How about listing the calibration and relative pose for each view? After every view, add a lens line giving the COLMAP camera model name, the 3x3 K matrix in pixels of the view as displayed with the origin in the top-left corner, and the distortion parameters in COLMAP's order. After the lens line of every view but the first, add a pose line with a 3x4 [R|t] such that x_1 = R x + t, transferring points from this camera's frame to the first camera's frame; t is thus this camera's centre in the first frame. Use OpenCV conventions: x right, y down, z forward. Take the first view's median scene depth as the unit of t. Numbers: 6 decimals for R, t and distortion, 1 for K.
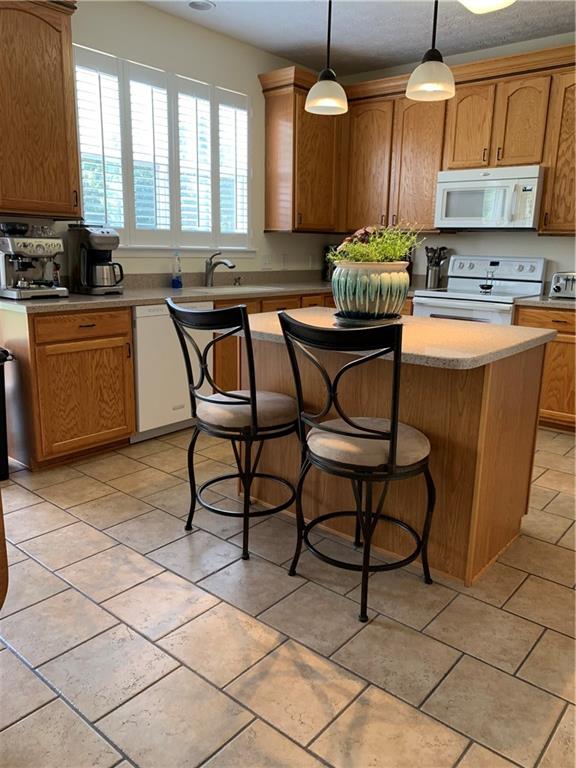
lens RADIAL K [[601.1, 0, 288.0], [0, 601.1, 384.0], [0, 0, 1]] dist [0.005823, 0.005161]
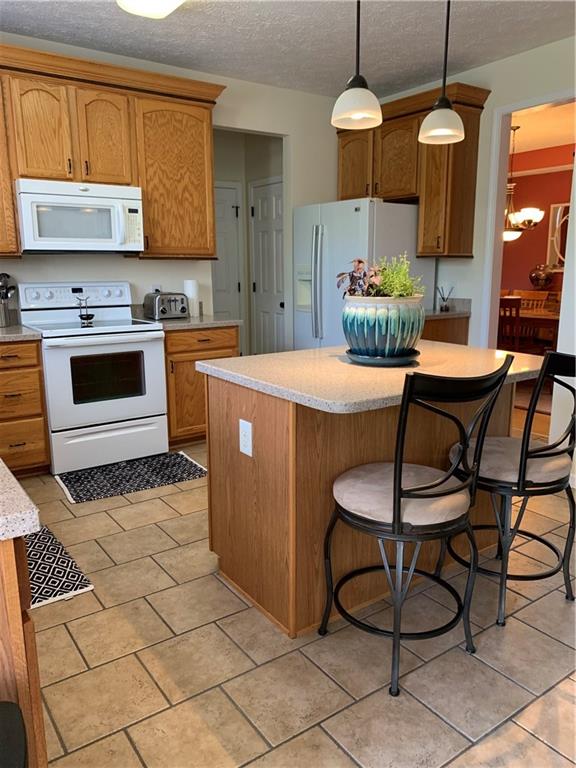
lens RADIAL K [[590.1, 0, 288.0], [0, 590.1, 384.0], [0, 0, 1]] dist [0.007180, 0.000141]
pose [[0.240385, -0.215404, 0.946476, -0.493470], [0.233455, 0.959276, 0.159024, -0.152450], [-0.942186, 0.182733, 0.280882, 0.557498]]
